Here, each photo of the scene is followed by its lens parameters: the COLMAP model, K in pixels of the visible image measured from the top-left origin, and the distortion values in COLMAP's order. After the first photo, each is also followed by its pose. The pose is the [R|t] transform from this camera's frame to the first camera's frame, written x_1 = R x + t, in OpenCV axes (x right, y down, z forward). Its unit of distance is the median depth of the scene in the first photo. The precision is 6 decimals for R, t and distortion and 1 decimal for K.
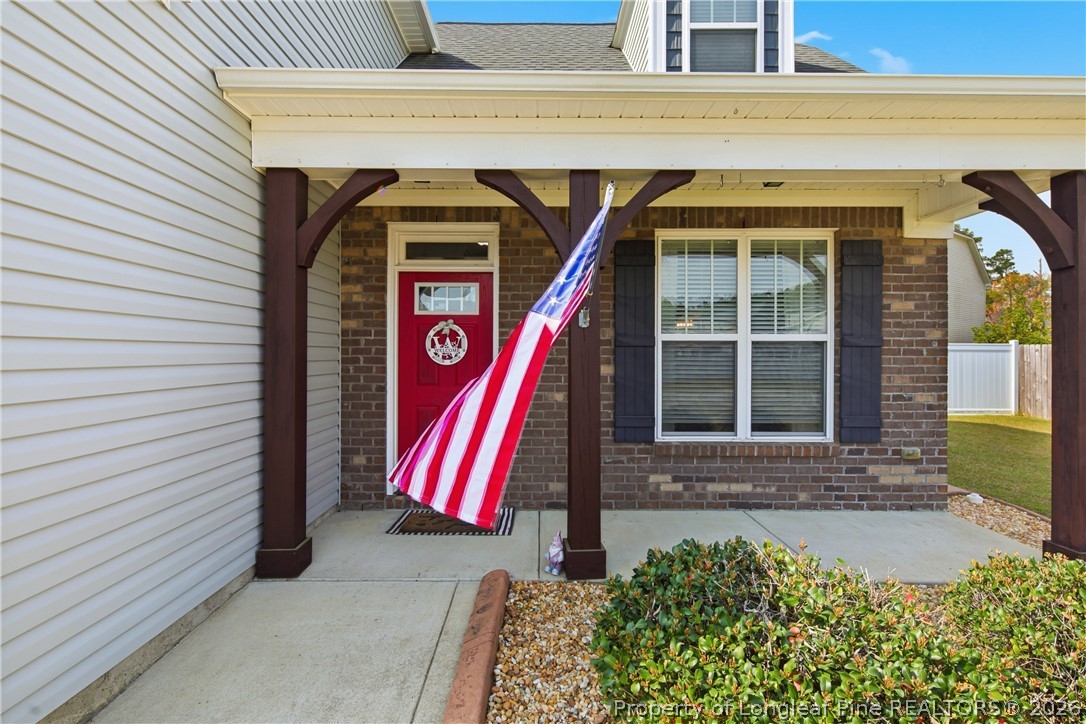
lens RADIAL K [[543.0, 0, 543.8], [0, 543.0, 309.0], [0, 0, 1]] dist [0.001257, 0.000114]
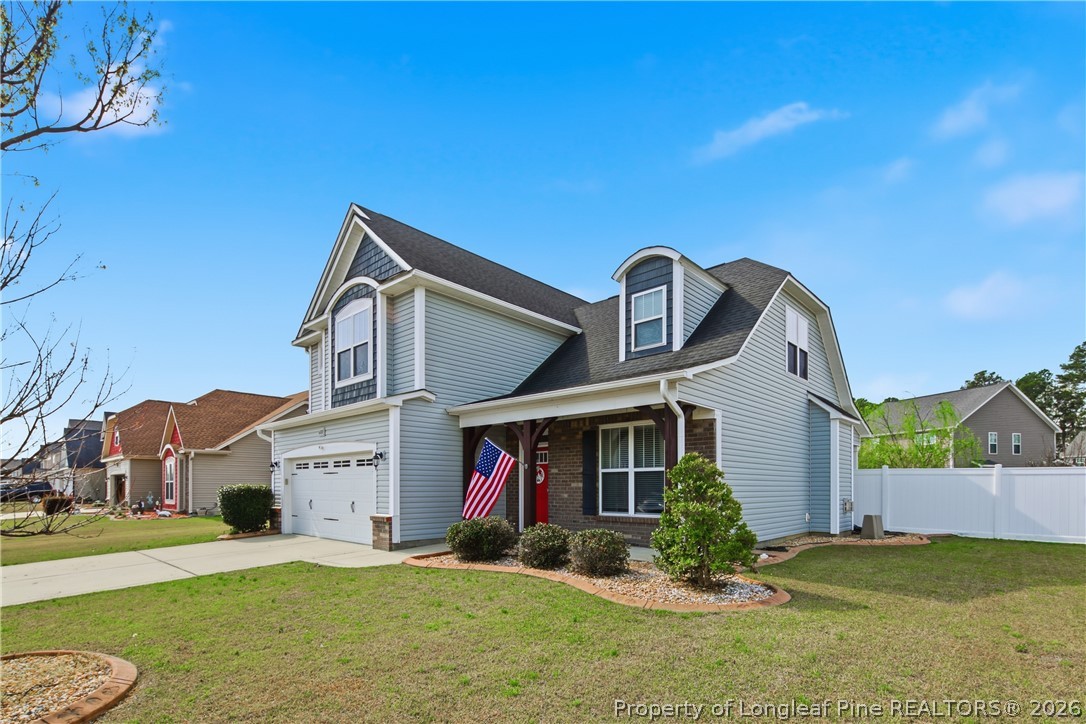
lens RADIAL K [[525.9, 0, 543.0], [0, 525.9, 362.0], [0, 0, 1]] dist [0.000404, -0.002008]
pose [[0.737273, -0.159478, -0.656502, 1.624856], [0.057317, 0.983001, -0.174422, -0.029599], [0.673159, 0.090968, 0.733882, -0.916679]]
